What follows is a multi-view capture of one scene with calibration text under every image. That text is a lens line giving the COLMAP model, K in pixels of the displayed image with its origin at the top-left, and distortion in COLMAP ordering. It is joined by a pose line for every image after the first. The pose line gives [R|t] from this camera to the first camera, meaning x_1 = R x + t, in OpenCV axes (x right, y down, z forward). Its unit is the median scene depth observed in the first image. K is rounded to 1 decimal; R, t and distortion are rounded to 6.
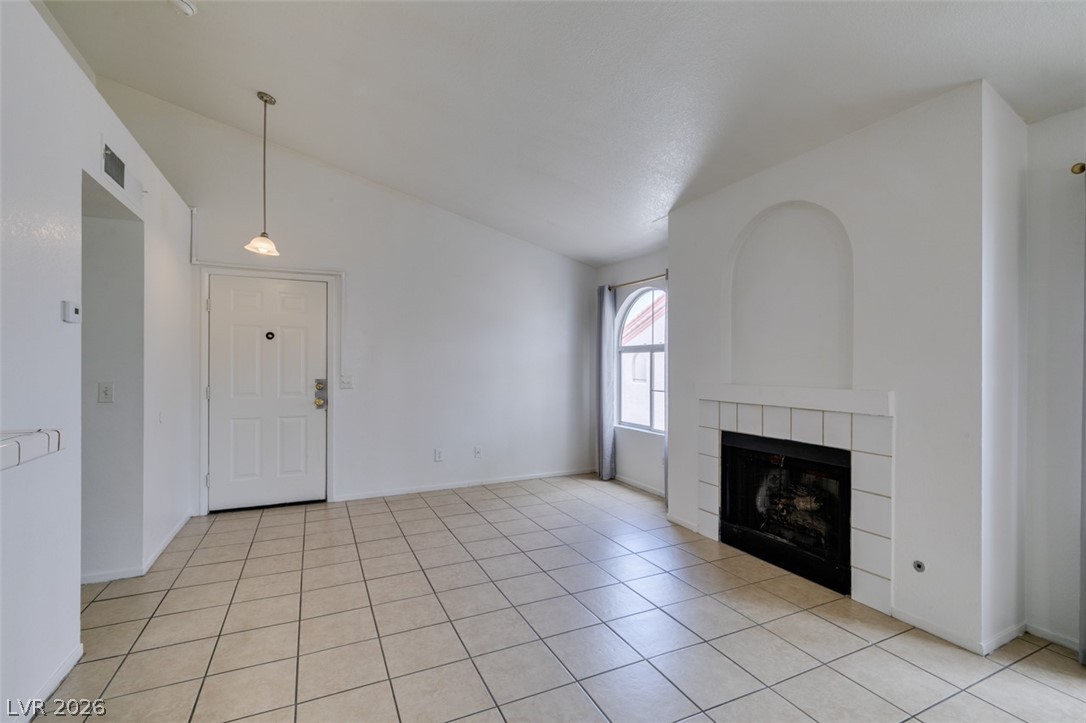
lens RADIAL K [[487.0, 0, 541.2], [0, 487.0, 364.5], [0, 0, 1]] dist [0.001668, -0.001354]
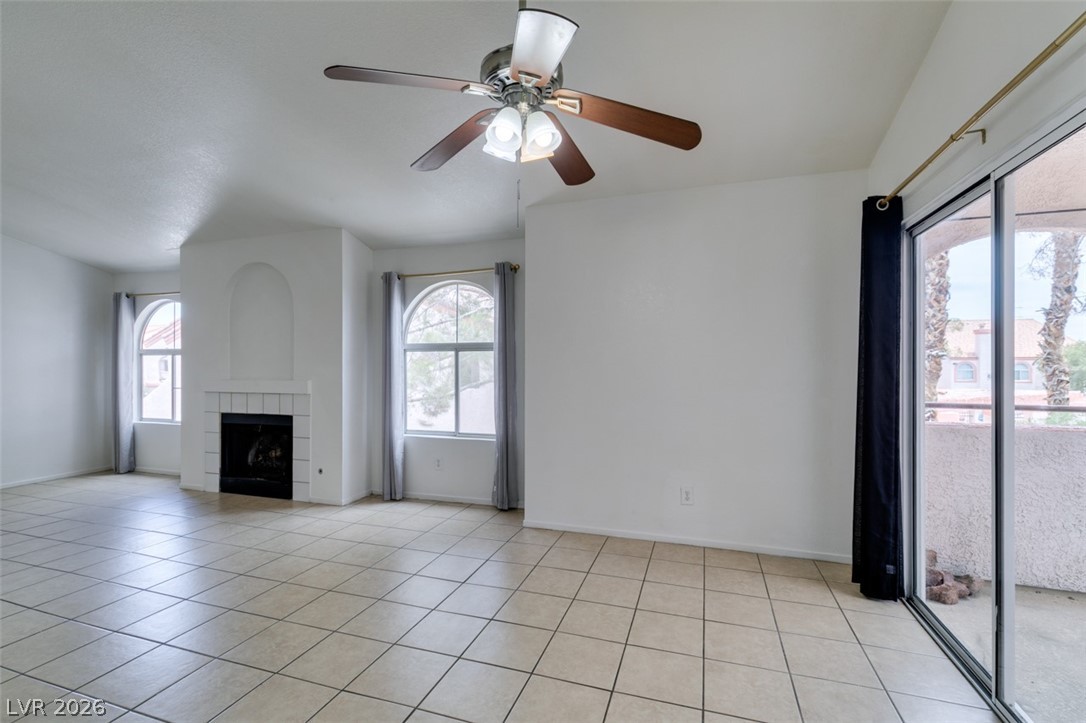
lens RADIAL K [[487.0, 0, 542.8], [0, 487.0, 363.7], [0, 0, 1]] dist [0.001668, -0.001354]
pose [[0.694925, -0.001601, 0.719080, 0.004490], [0.002685, 0.999996, -0.000368, -0.003745], [-0.719077, 0.002186, 0.694927, -0.638445]]
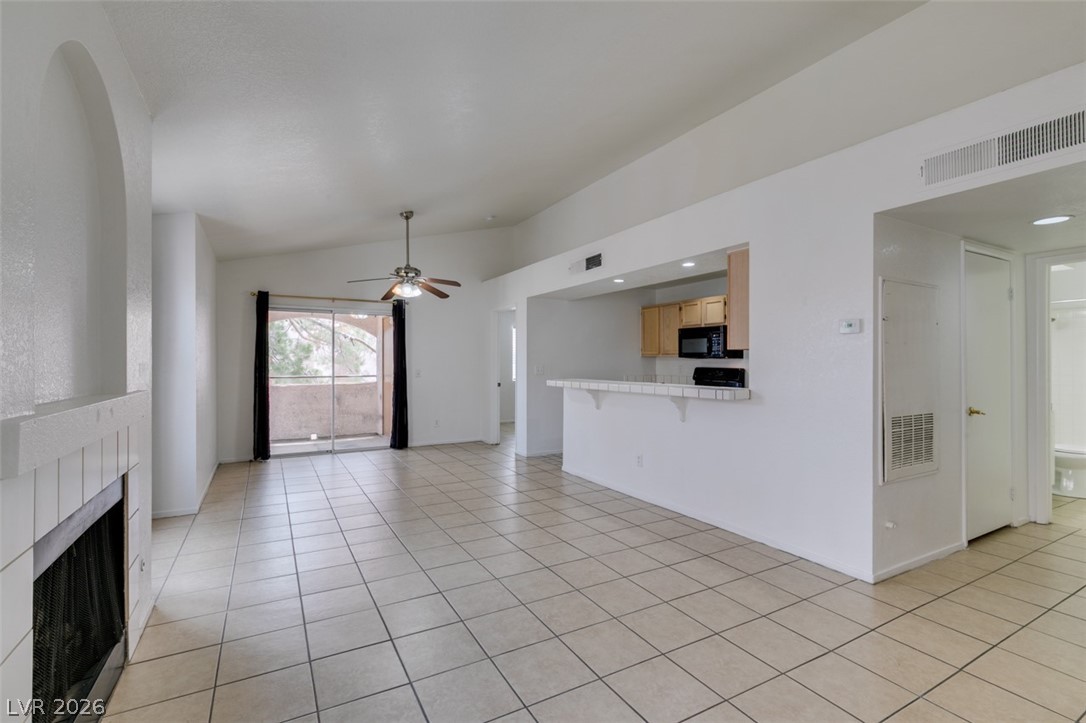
lens RADIAL K [[487.0, 0, 536.9], [0, 487.0, 360.2], [0, 0, 1]] dist [0.001668, -0.001354]
pose [[-0.997929, -0.002115, -0.064290, 0.027490], [-0.001772, 0.999984, -0.005392, 0.000649], [0.064300, -0.005267, -0.997917, 1.363513]]
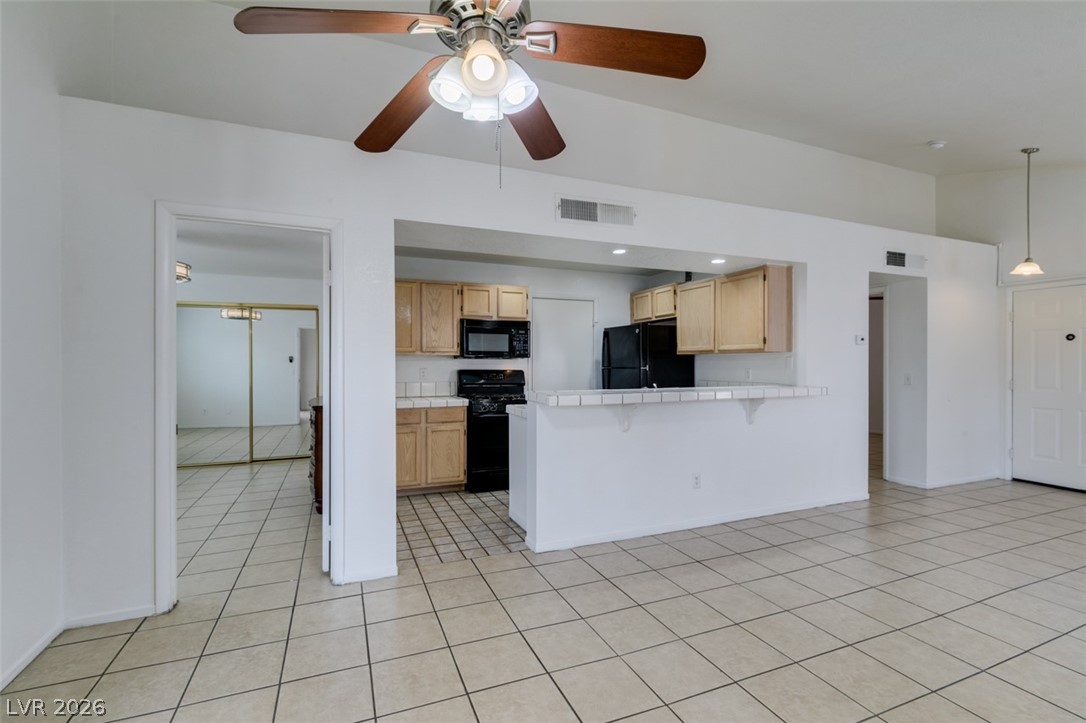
lens RADIAL K [[487.0, 0, 542.6], [0, 487.0, 364.6], [0, 0, 1]] dist [0.001668, -0.001354]
pose [[-0.045077, 0.001647, -0.998982, 0.762488], [0.002504, 0.999996, 0.001536, -0.000913], [0.998980, -0.002433, -0.045081, -0.201966]]
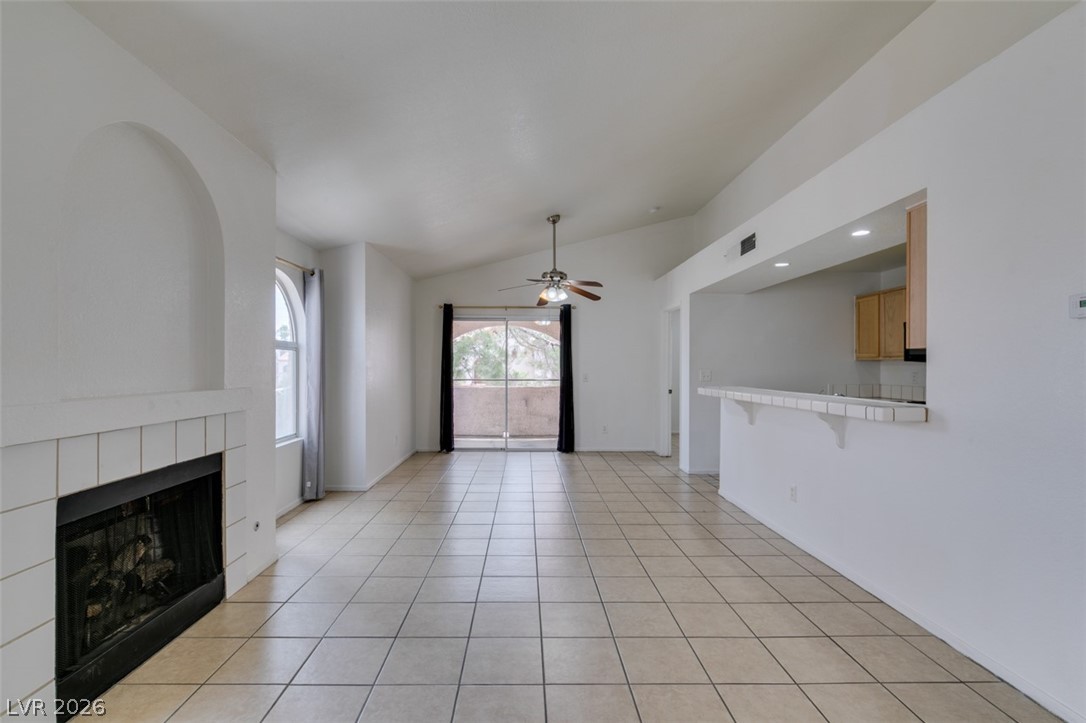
lens RADIAL K [[487.0, 0, 530.2], [0, 487.0, 369.3], [0, 0, 1]] dist [0.001668, -0.001354]
pose [[-0.908527, -0.007042, 0.417766, -0.252798], [-0.005828, 0.999974, 0.004181, 0.002387], [-0.417785, 0.001363, -0.908545, 1.229297]]
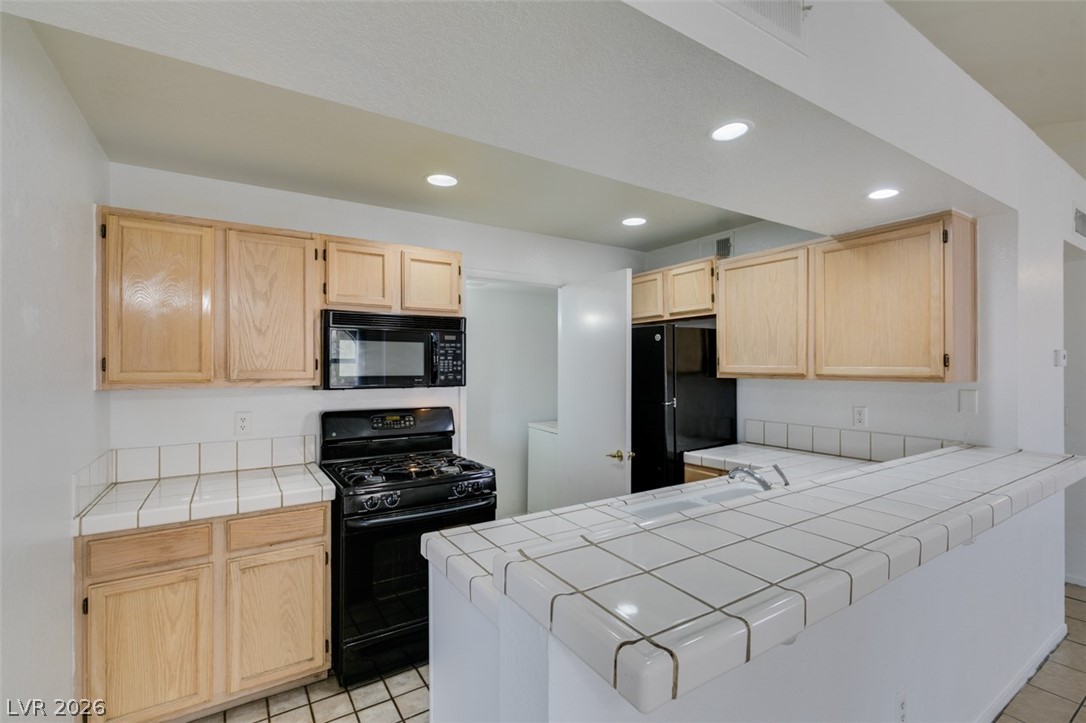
lens RADIAL K [[487.0, 0, 540.4], [0, 487.0, 363.4], [0, 0, 1]] dist [0.001668, -0.001354]
pose [[0.128692, -0.002839, -0.991681, 0.067314], [0.004705, 0.999986, -0.002252, -0.055478], [0.991673, -0.004377, 0.128704, -0.289213]]
